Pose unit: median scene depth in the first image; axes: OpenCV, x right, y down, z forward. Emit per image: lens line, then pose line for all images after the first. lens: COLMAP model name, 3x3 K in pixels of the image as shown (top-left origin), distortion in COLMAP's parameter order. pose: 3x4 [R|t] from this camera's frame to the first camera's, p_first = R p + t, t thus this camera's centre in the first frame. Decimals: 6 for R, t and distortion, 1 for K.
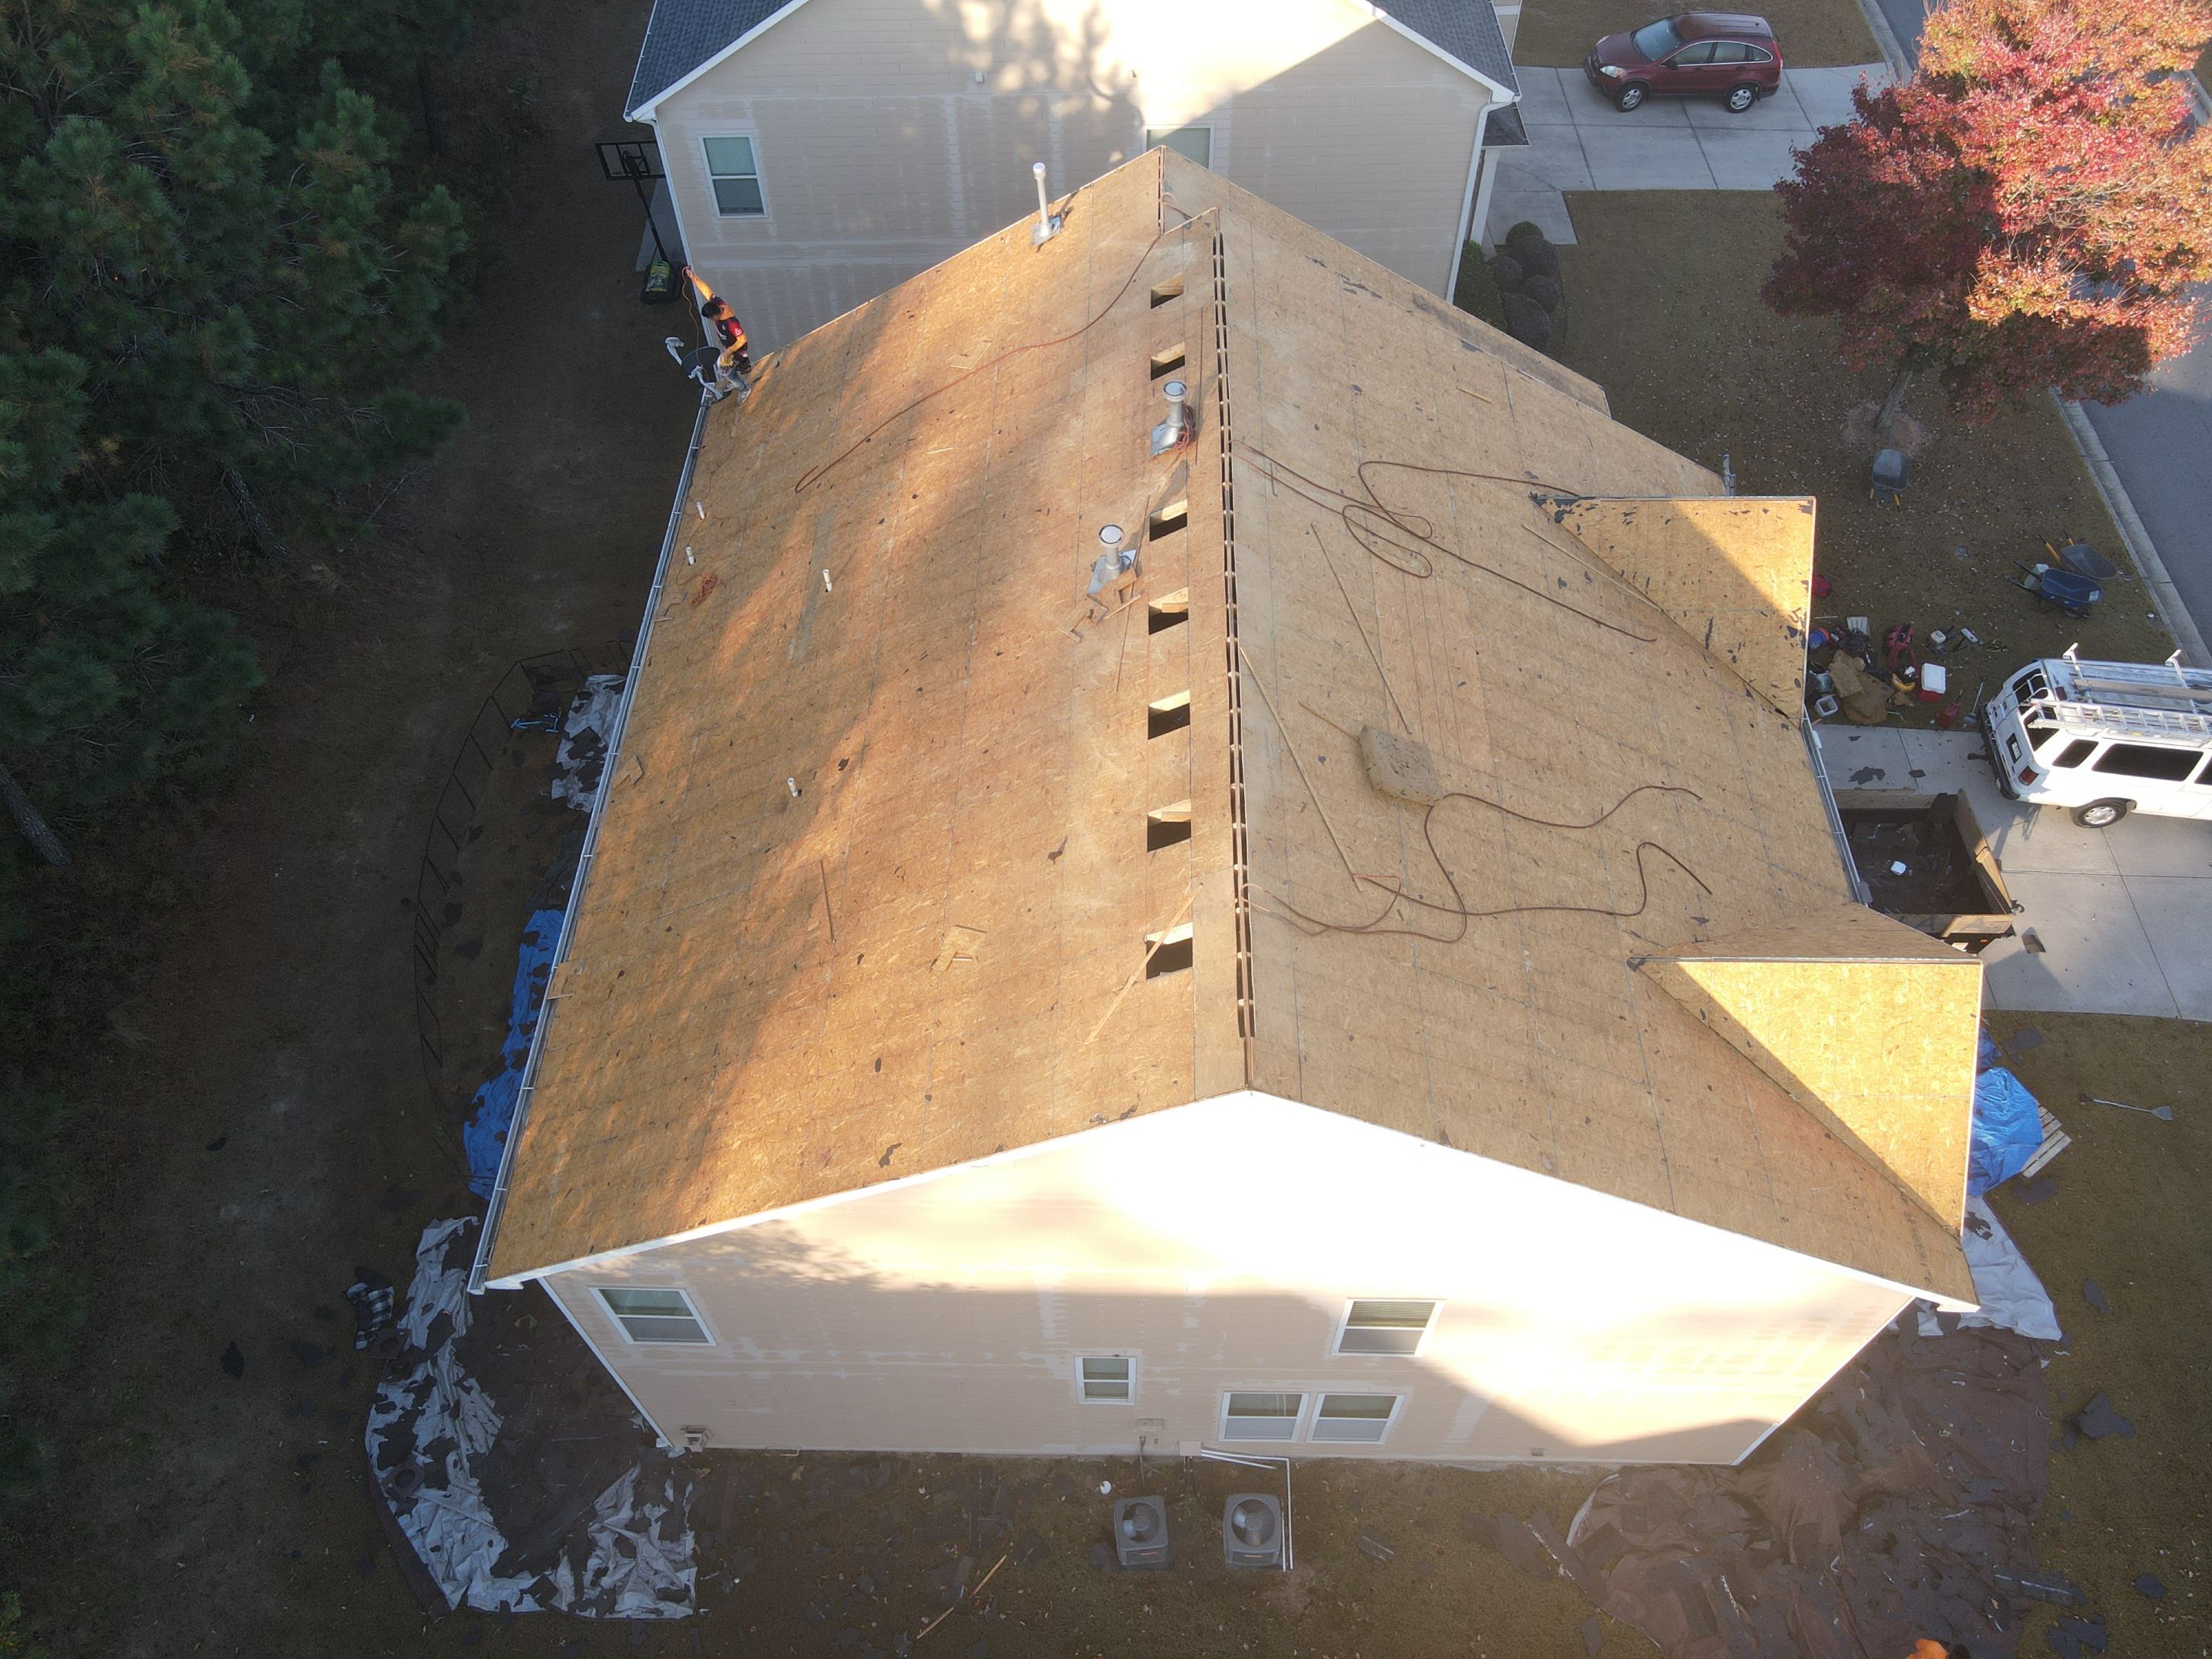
lens RADIAL K [[1618.0, 0, 1106.1], [0, 1618.0, 810.6], [0, 0, 1]] dist [0.006845, 0.009216]
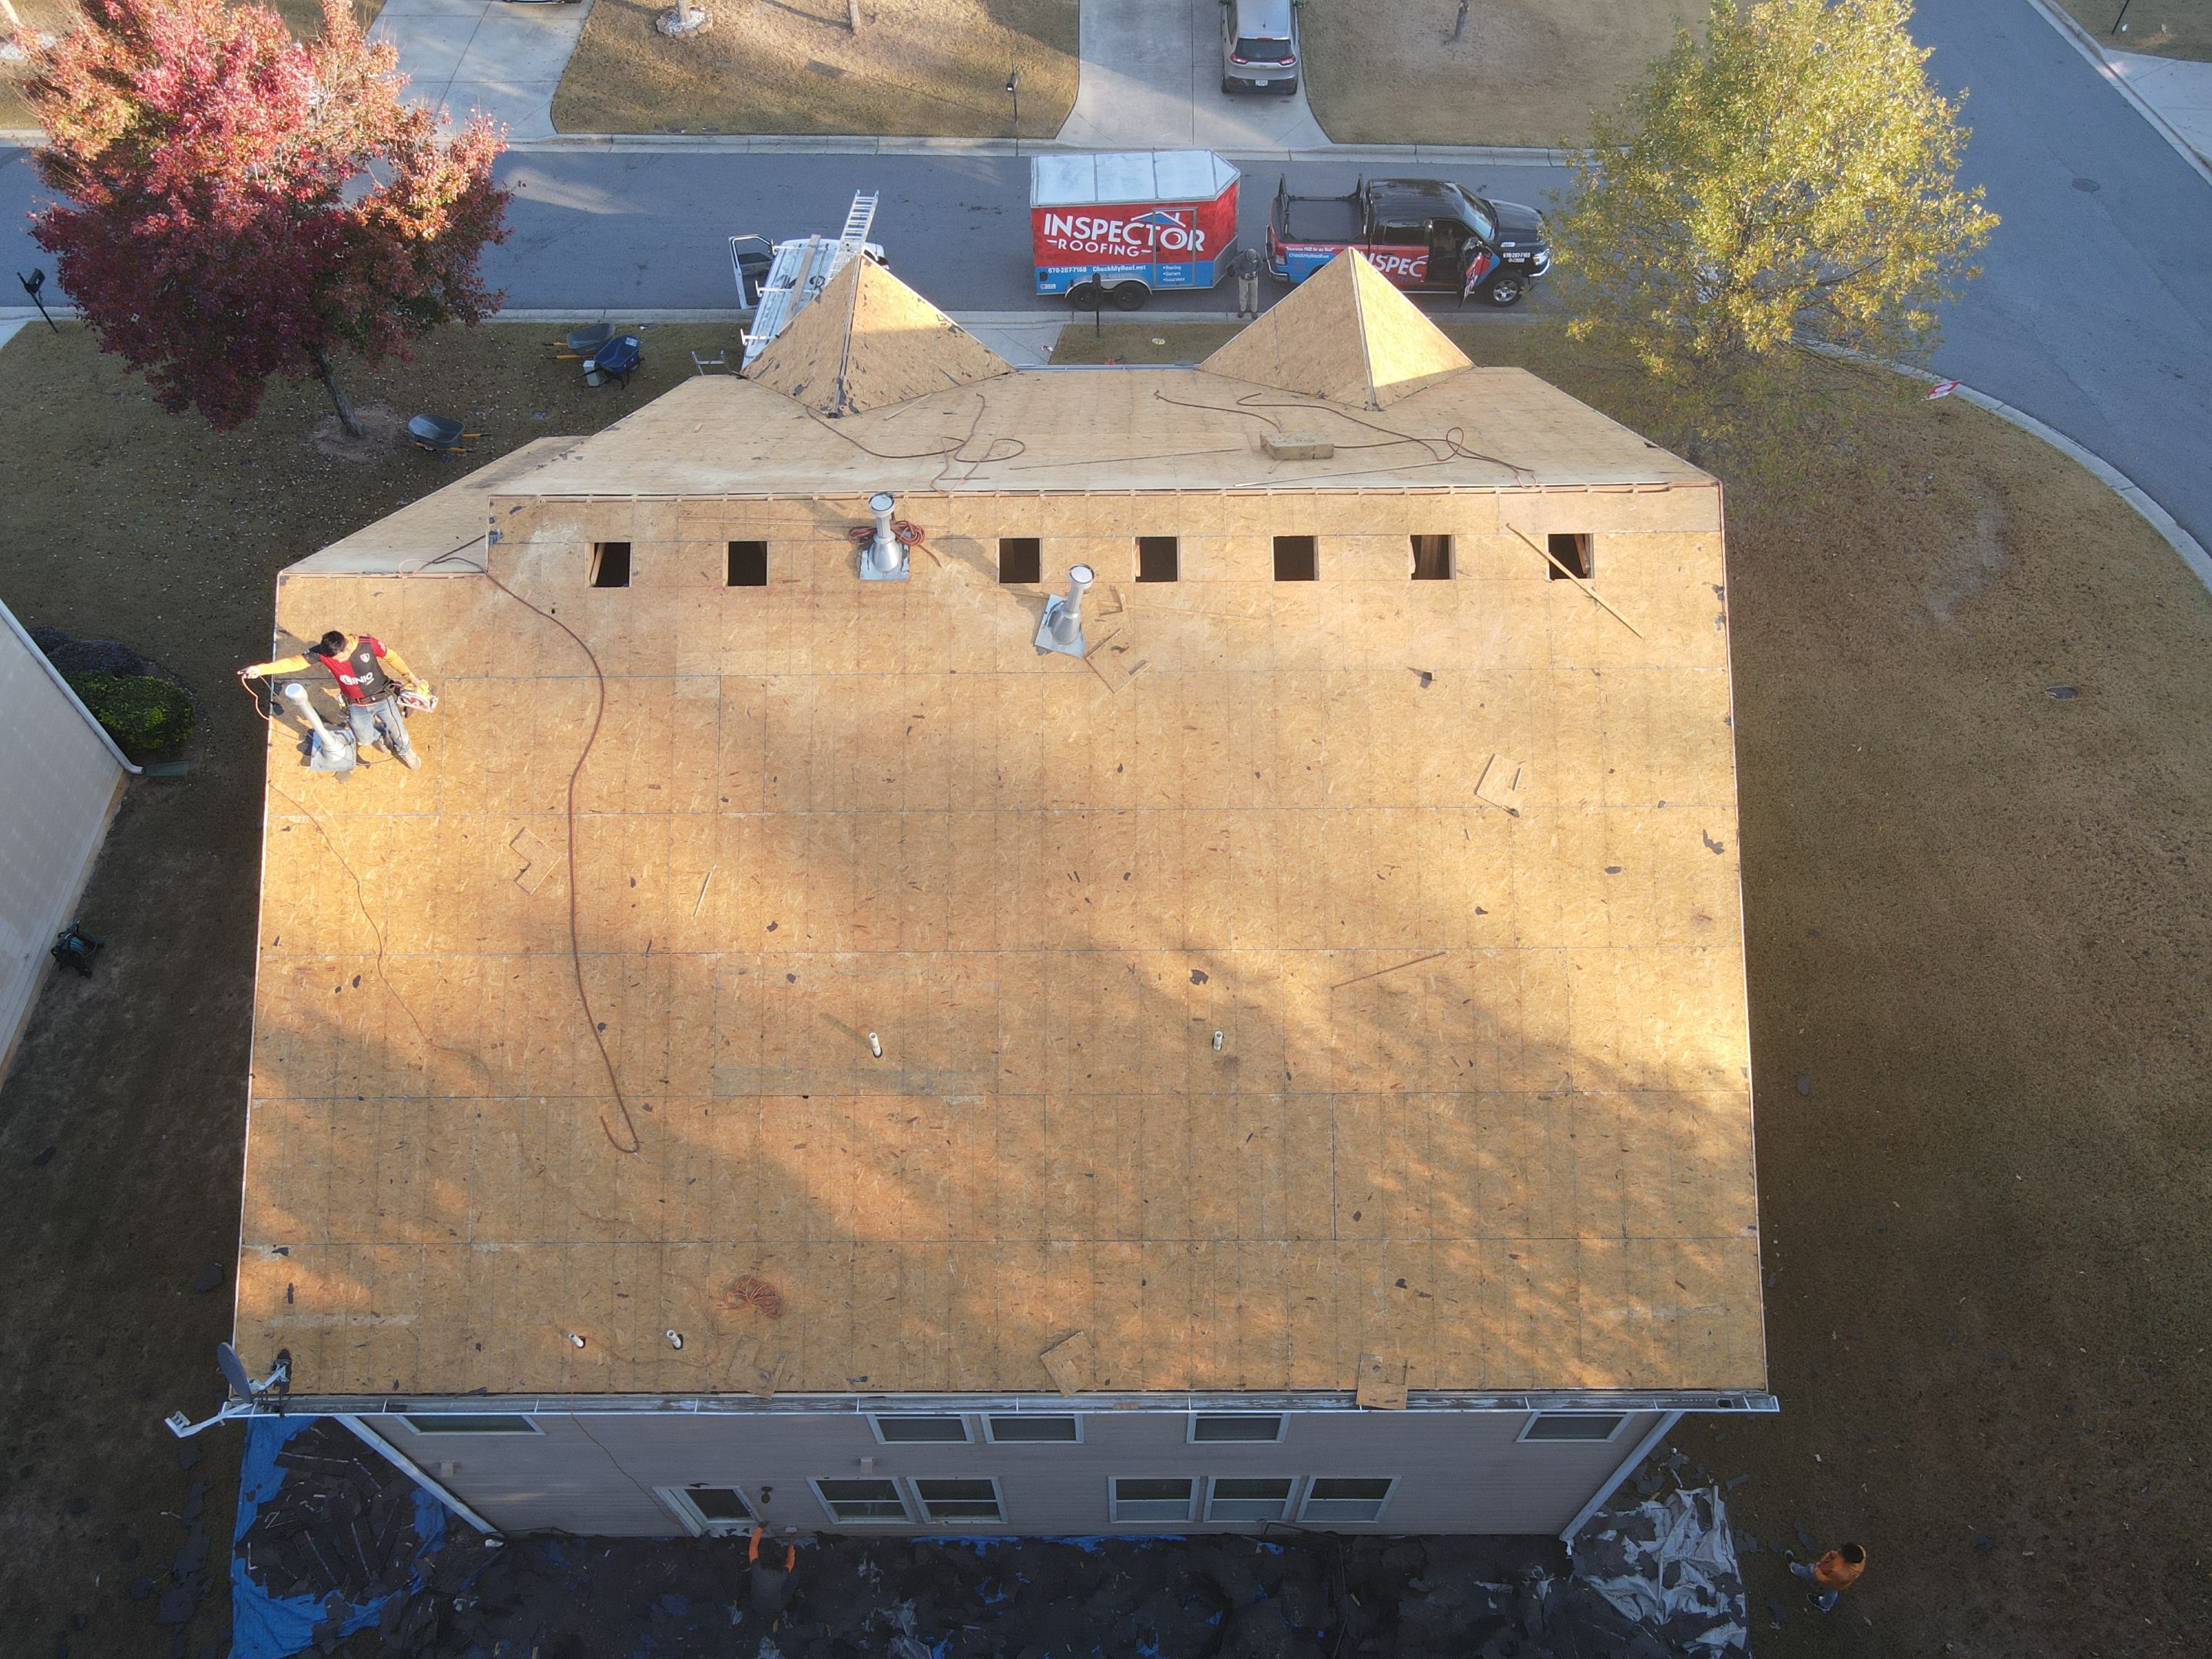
lens RADIAL K [[1618.0, 0, 1106.1], [0, 1618.0, 810.6], [0, 0, 1]] dist [0.006845, 0.009216]
pose [[-0.015836, -0.792625, 0.609504, -0.584241], [0.806408, 0.350272, 0.476461, -0.483531], [-0.591147, 0.499054, 0.633633, 0.414093]]
